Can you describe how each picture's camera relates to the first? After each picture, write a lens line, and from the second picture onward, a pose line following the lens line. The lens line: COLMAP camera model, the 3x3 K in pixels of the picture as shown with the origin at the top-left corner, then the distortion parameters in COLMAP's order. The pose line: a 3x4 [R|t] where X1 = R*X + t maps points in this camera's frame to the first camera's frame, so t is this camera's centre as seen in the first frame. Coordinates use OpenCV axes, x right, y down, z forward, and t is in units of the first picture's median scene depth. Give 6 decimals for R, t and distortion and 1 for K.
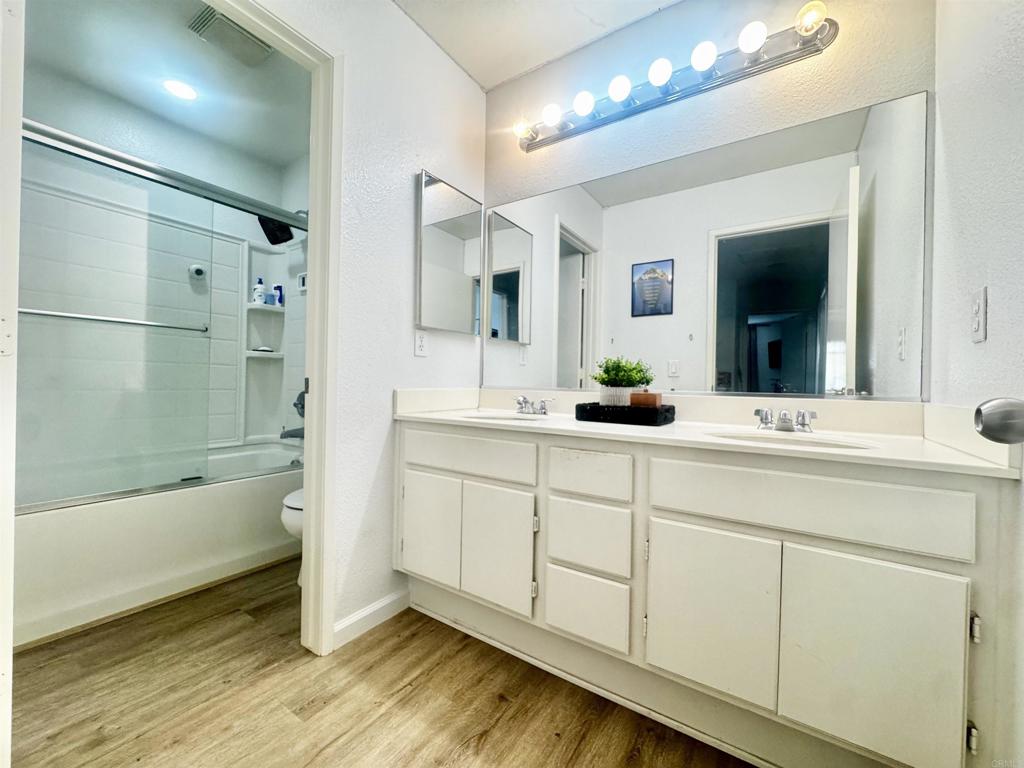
lens RADIAL K [[410.1, 0, 508.2], [0, 410.1, 384.6], [0, 0, 1]] dist [-0.006540, 0.000512]
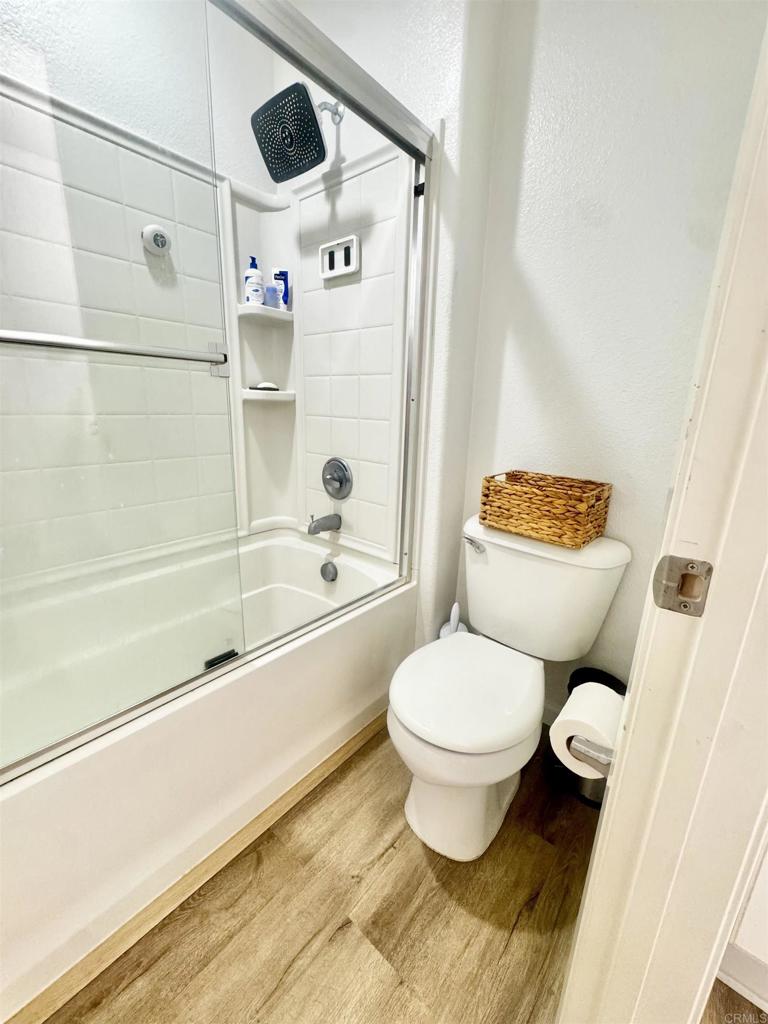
lens RADIAL K [[410.1, 0, 386.0], [0, 410.1, 509.6], [0, 0, 1]] dist [-0.006540, 0.000512]
pose [[0.994015, 0.033680, -0.103918, -0.354208], [-0.006721, 0.968340, 0.249546, -0.062544], [0.109033, -0.247354, 0.962771, 0.386996]]
